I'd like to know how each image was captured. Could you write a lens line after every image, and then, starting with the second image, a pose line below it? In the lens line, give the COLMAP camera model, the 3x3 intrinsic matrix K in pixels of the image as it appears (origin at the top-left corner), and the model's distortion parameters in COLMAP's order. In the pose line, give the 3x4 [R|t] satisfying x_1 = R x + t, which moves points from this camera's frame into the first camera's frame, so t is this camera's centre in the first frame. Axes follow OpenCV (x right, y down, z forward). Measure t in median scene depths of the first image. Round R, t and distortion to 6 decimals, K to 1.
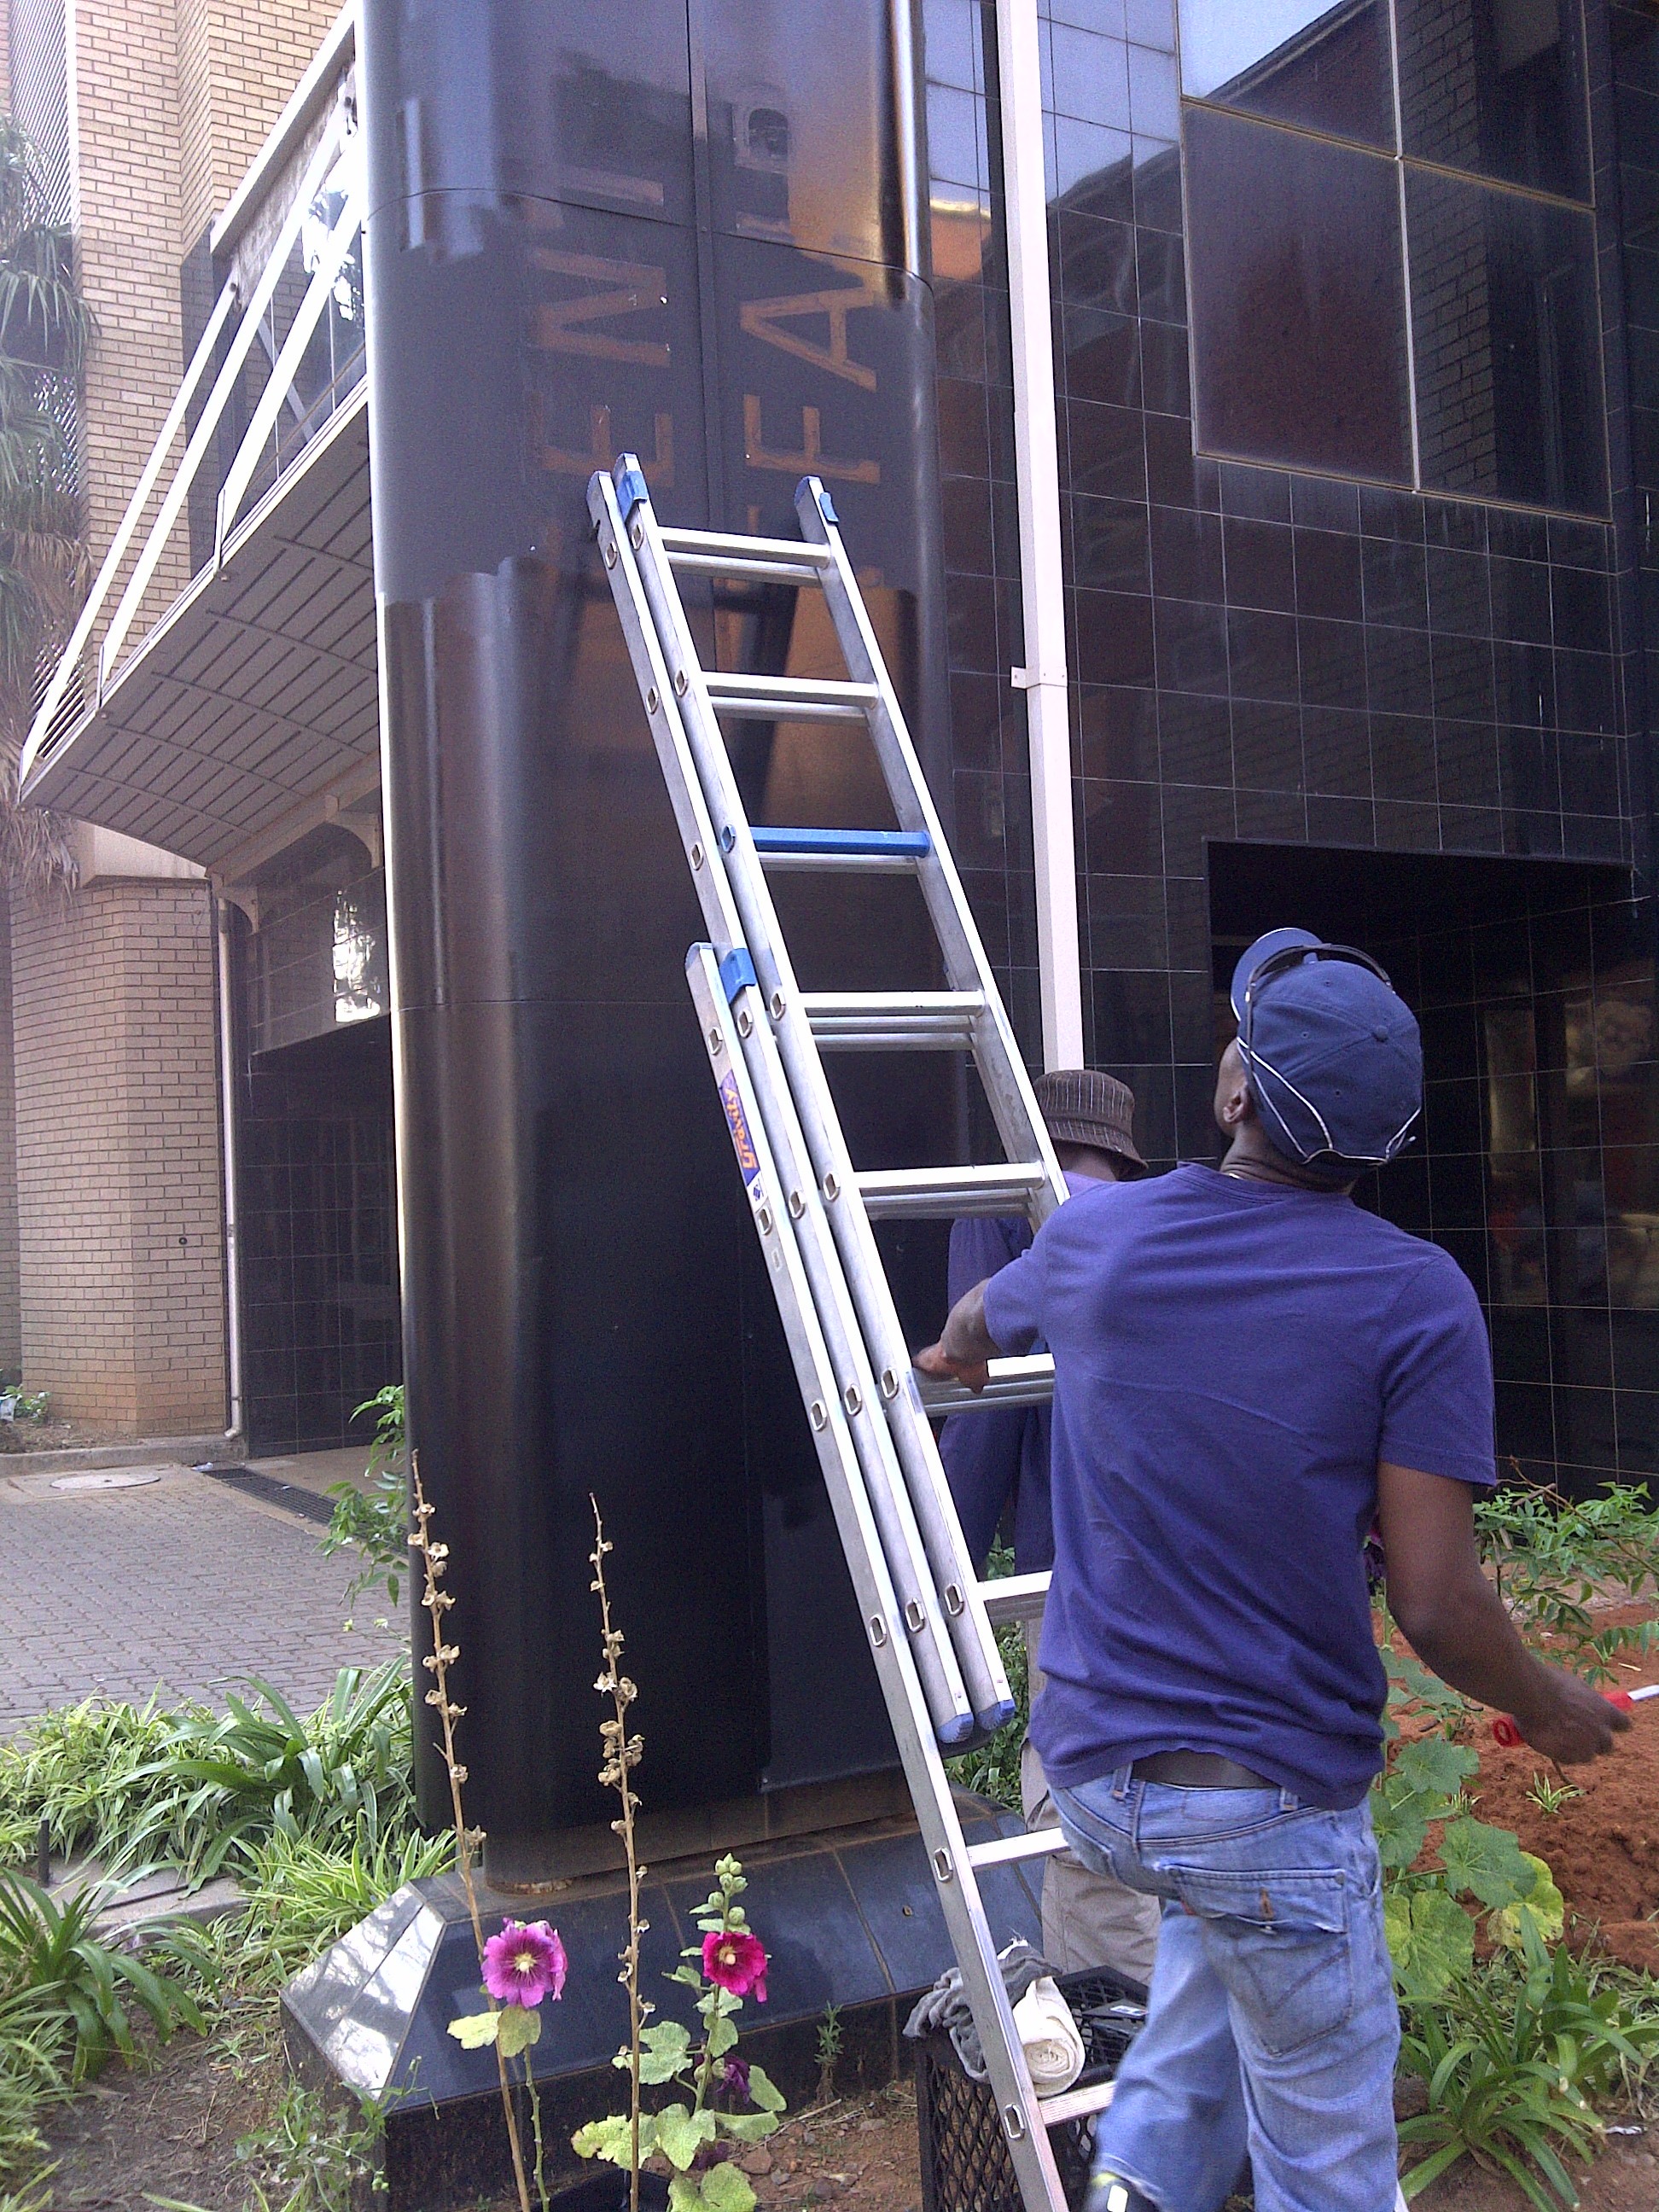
lens RADIAL K [[2131.6, 0, 829.5], [0, 2131.6, 1106.0], [0, 0, 1]] dist [0.008844, 0.028814]
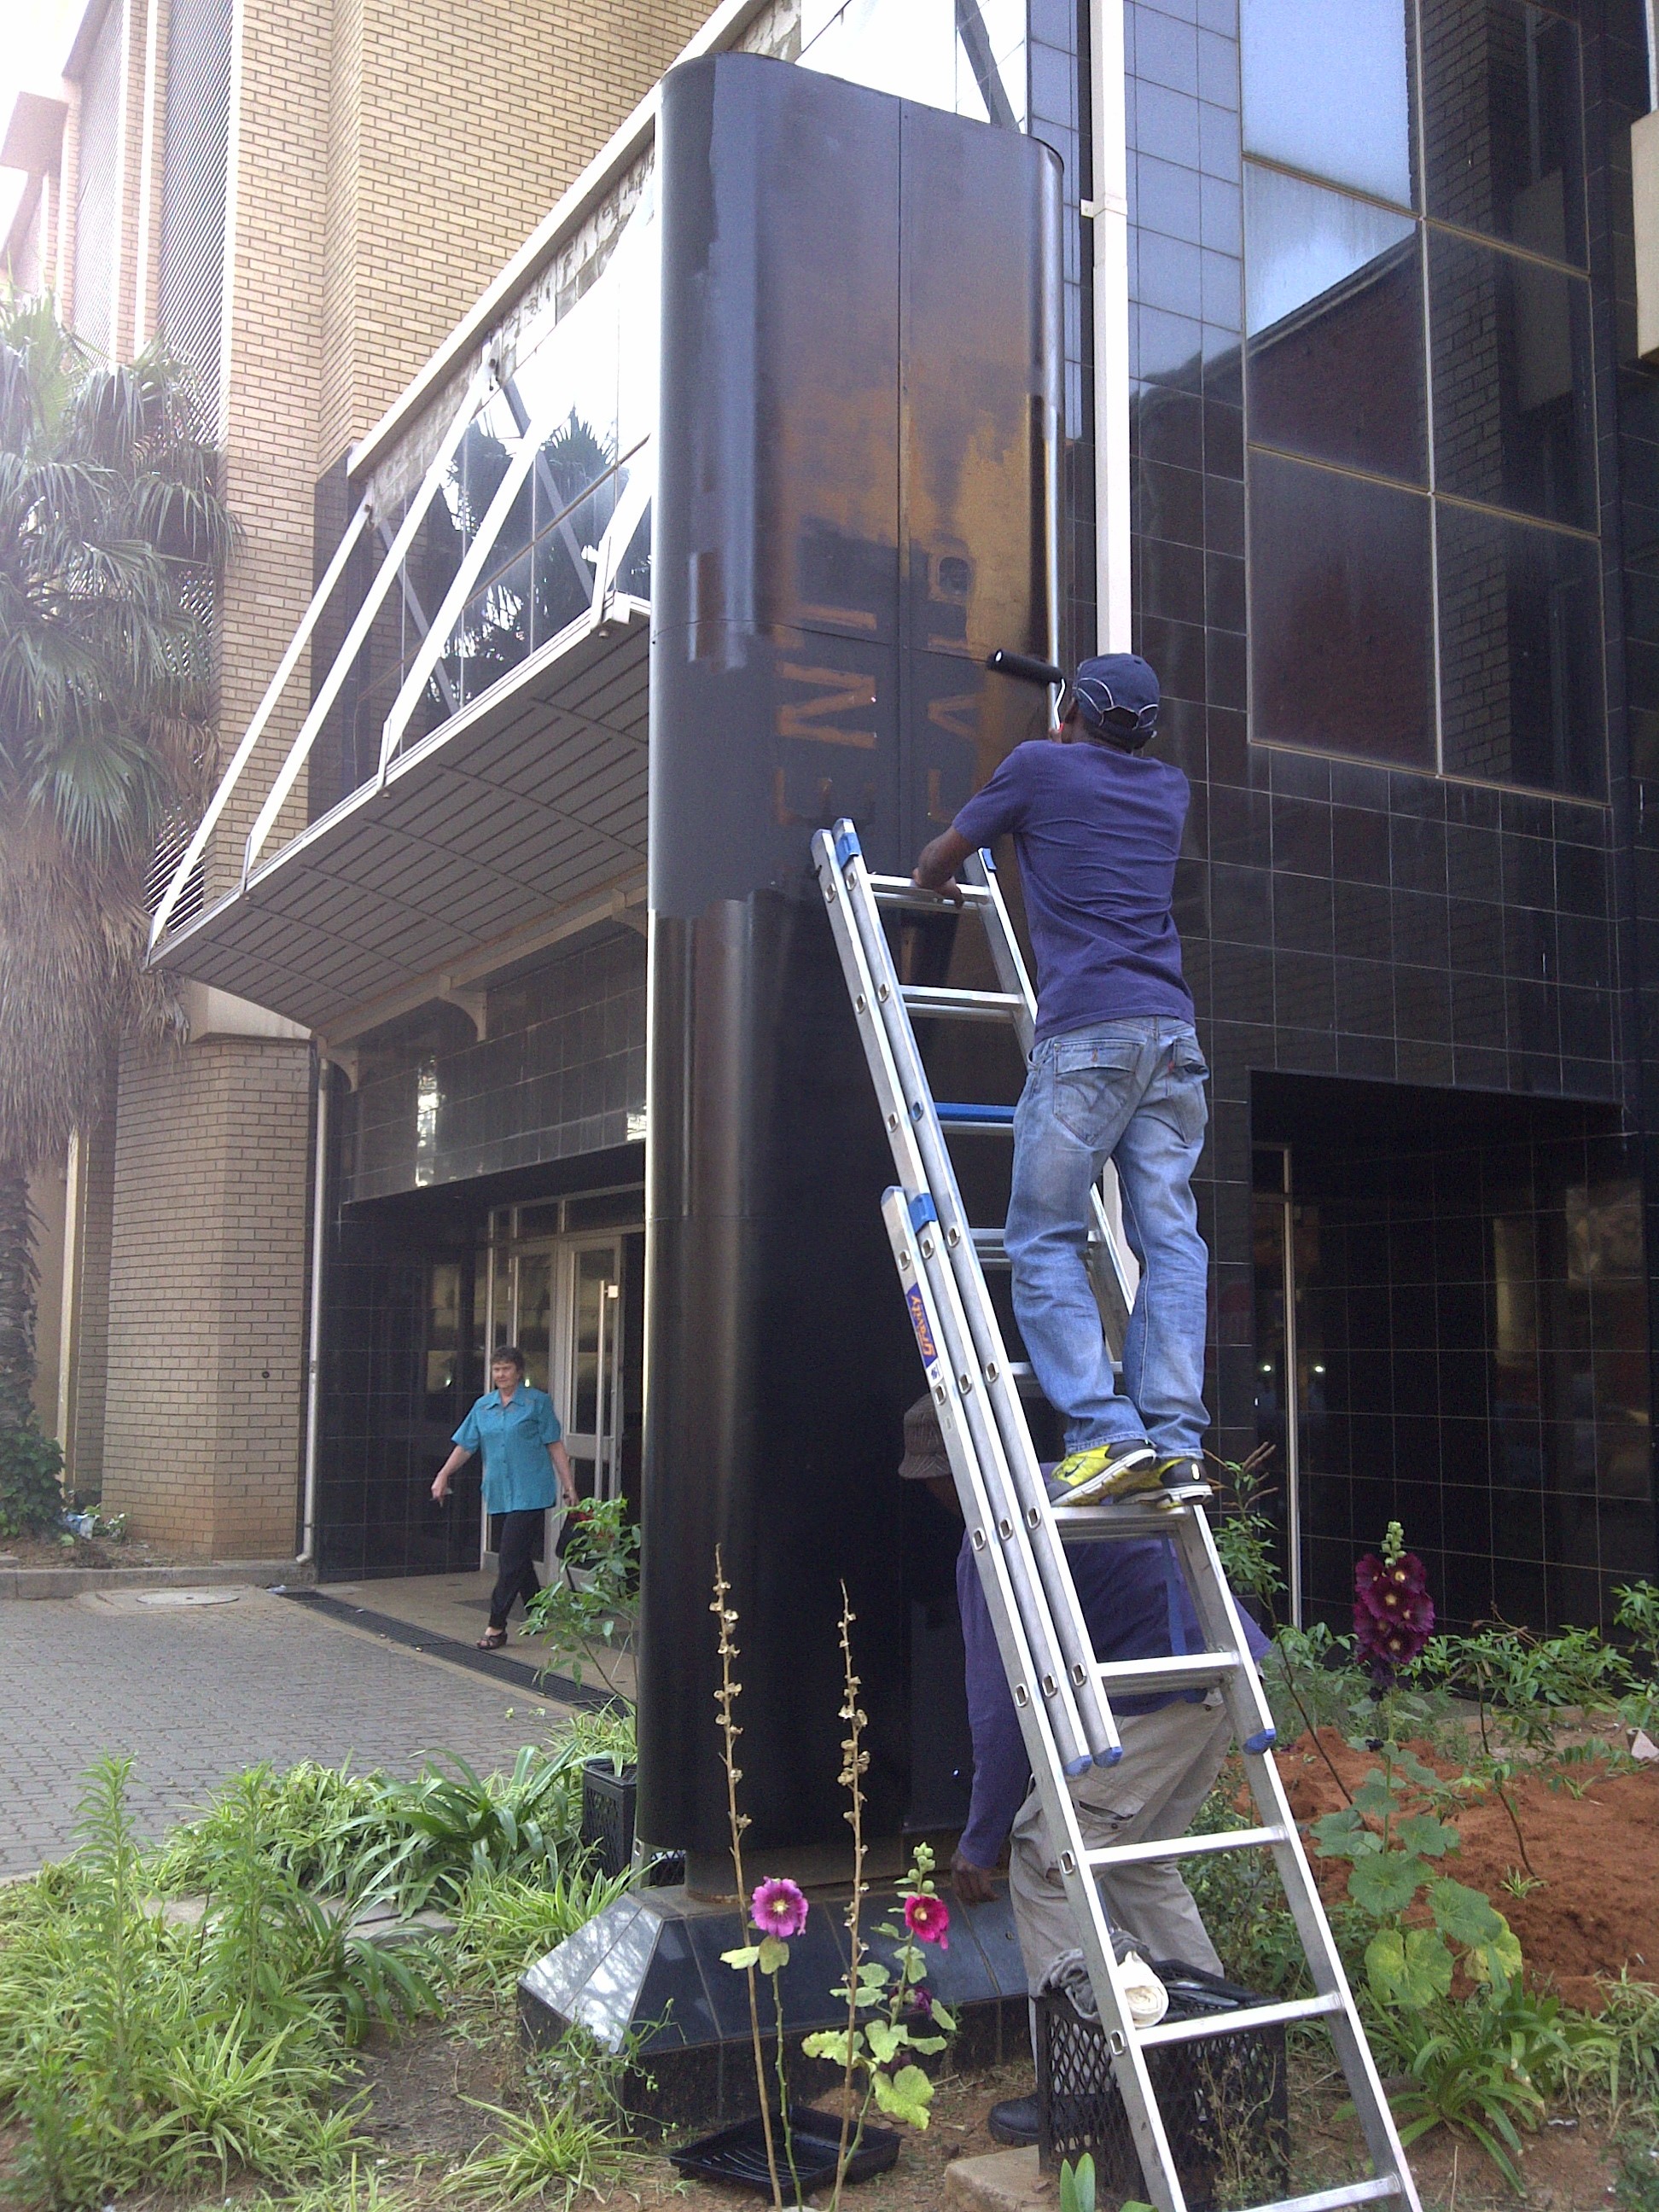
lens RADIAL K [[2135.0, 0, 798.8], [0, 2135.0, 1135.5], [0, 0, 1]] dist [0.038903, -0.008134]
pose [[0.998973, 0.040215, -0.020884, -0.075369], [-0.041362, 0.997473, -0.057759, -0.022007], [0.018508, 0.058563, 0.998112, -0.292029]]
